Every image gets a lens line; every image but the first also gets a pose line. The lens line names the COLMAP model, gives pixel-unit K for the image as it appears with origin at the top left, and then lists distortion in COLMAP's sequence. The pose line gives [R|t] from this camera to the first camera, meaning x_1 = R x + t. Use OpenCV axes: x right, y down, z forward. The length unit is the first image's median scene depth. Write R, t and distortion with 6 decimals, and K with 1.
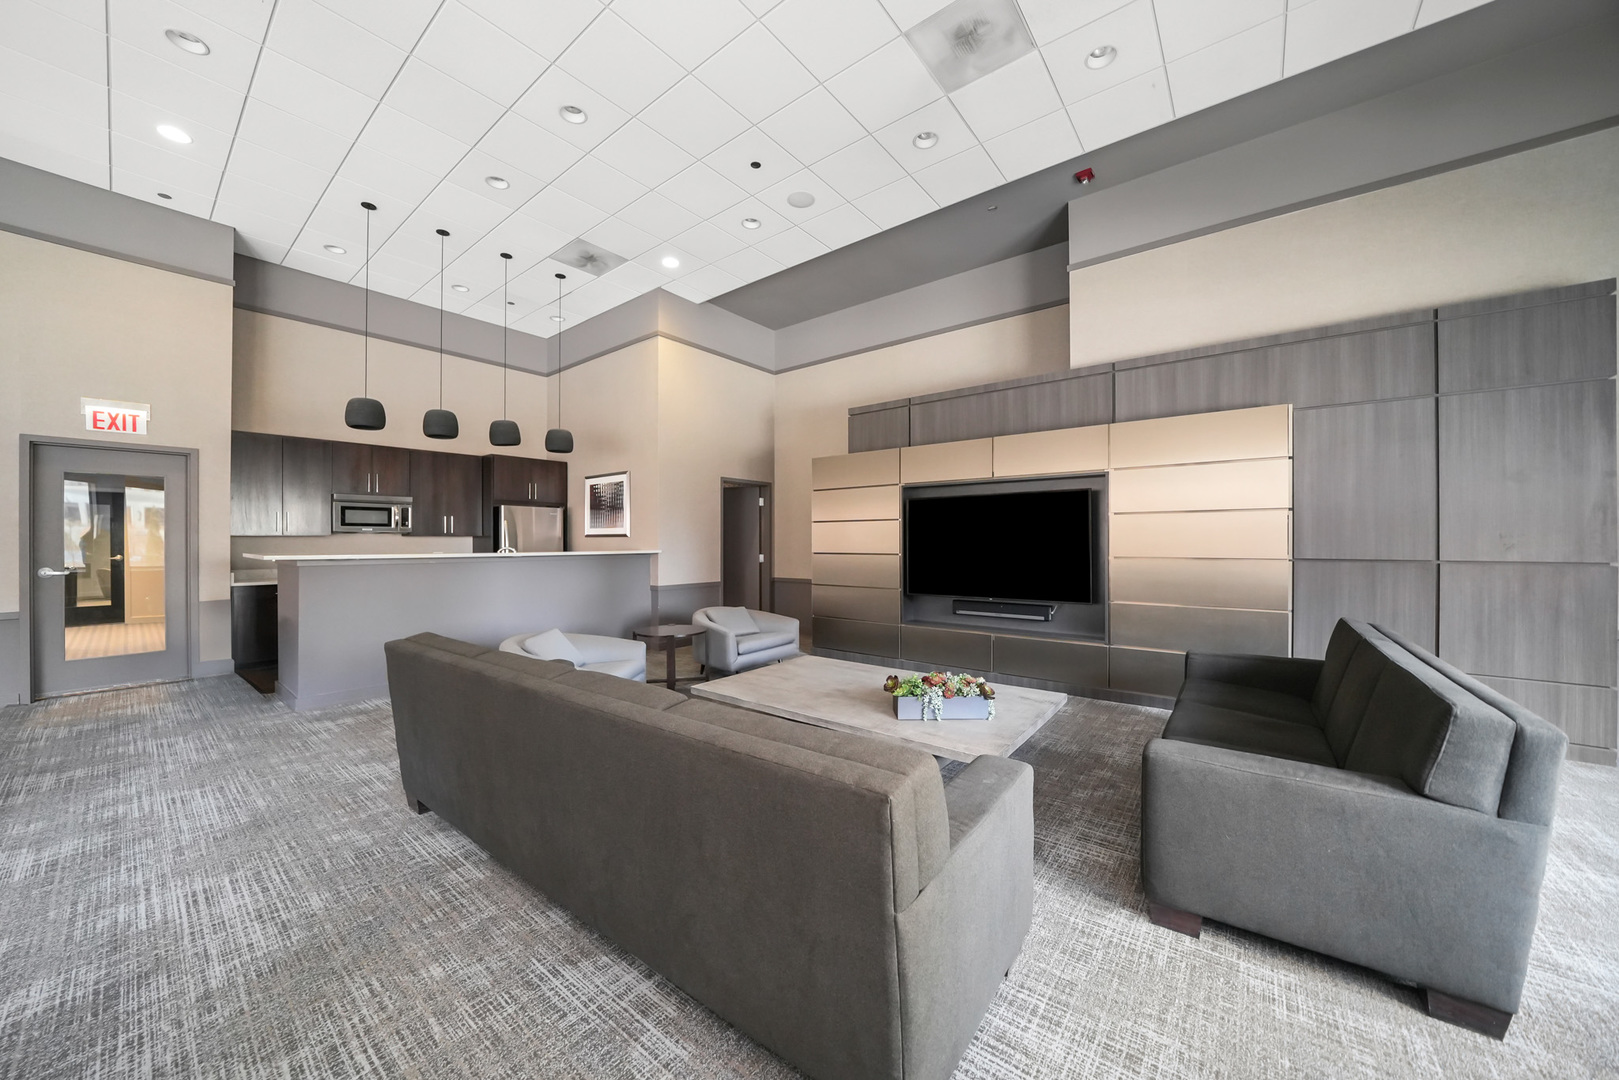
lens RADIAL K [[569.6, 0, 797.9], [0, 569.6, 538.6], [0, 0, 1]] dist [-0.011155, 0.000558]
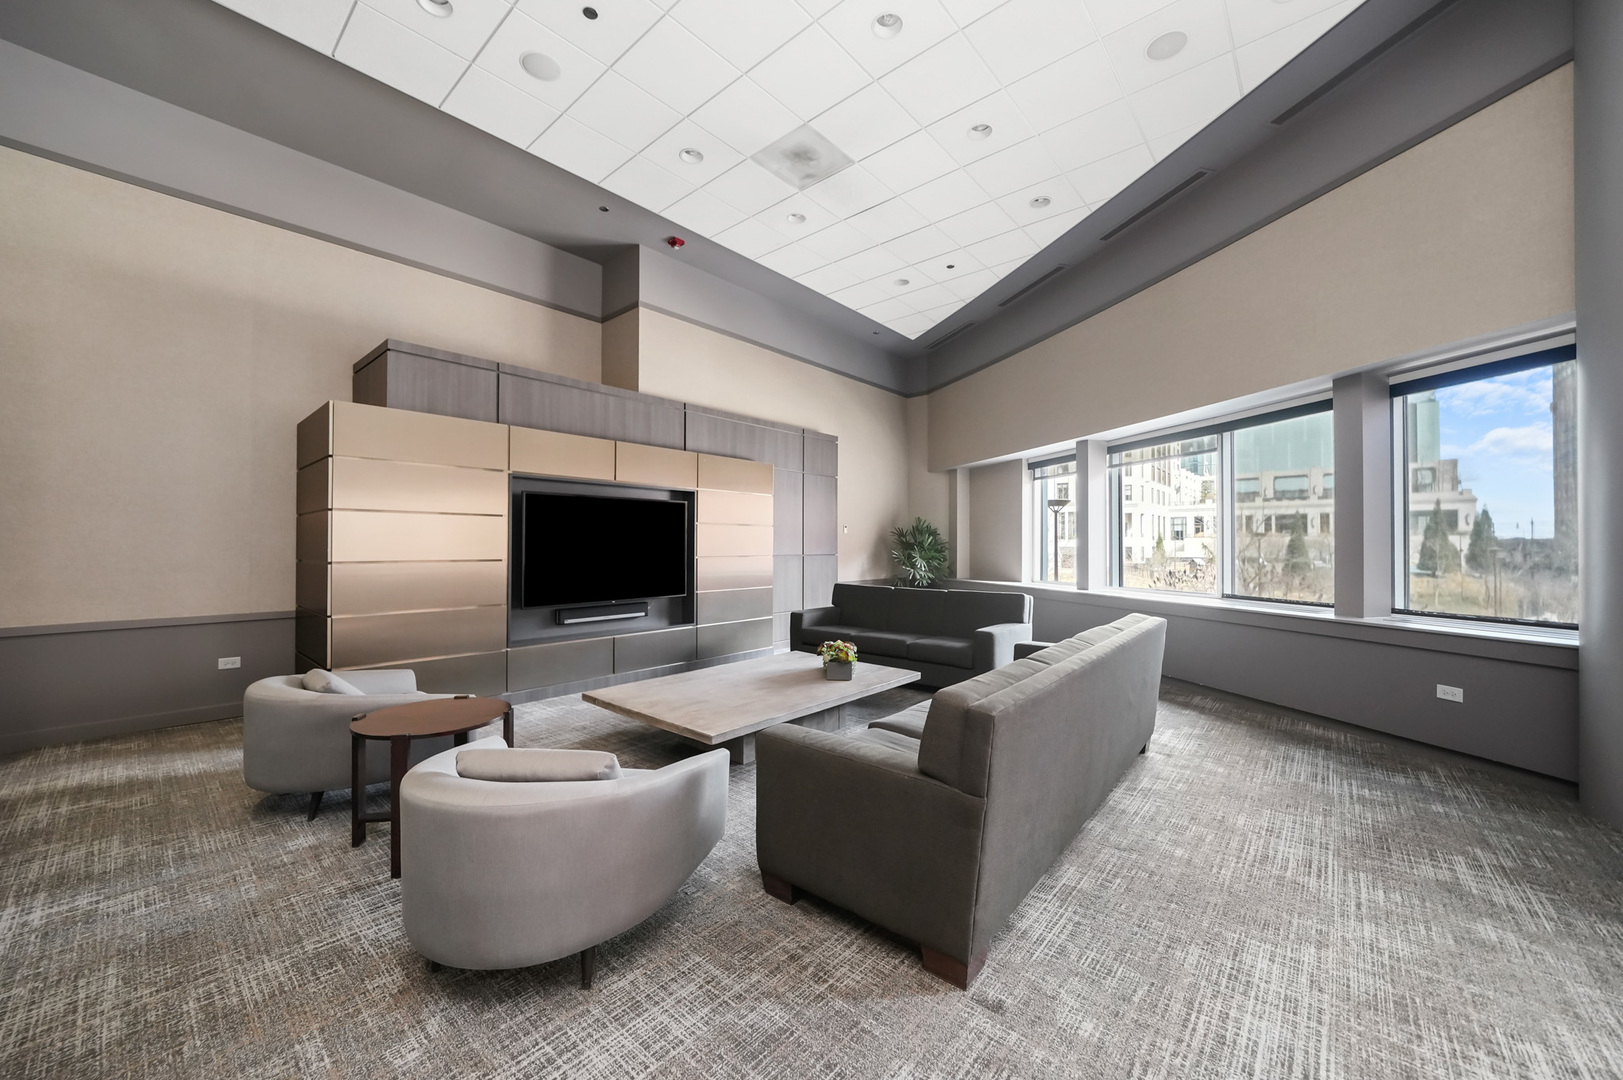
lens RADIAL K [[601.7, 0, 814.3], [0, 601.7, 544.8], [0, 0, 1]] dist [-0.003399, -0.000285]
pose [[0.025256, 0.007393, 0.999654, -1.393867], [-0.008775, 0.999936, -0.007173, 0.019895], [-0.999642, -0.008591, 0.025320, 1.212434]]
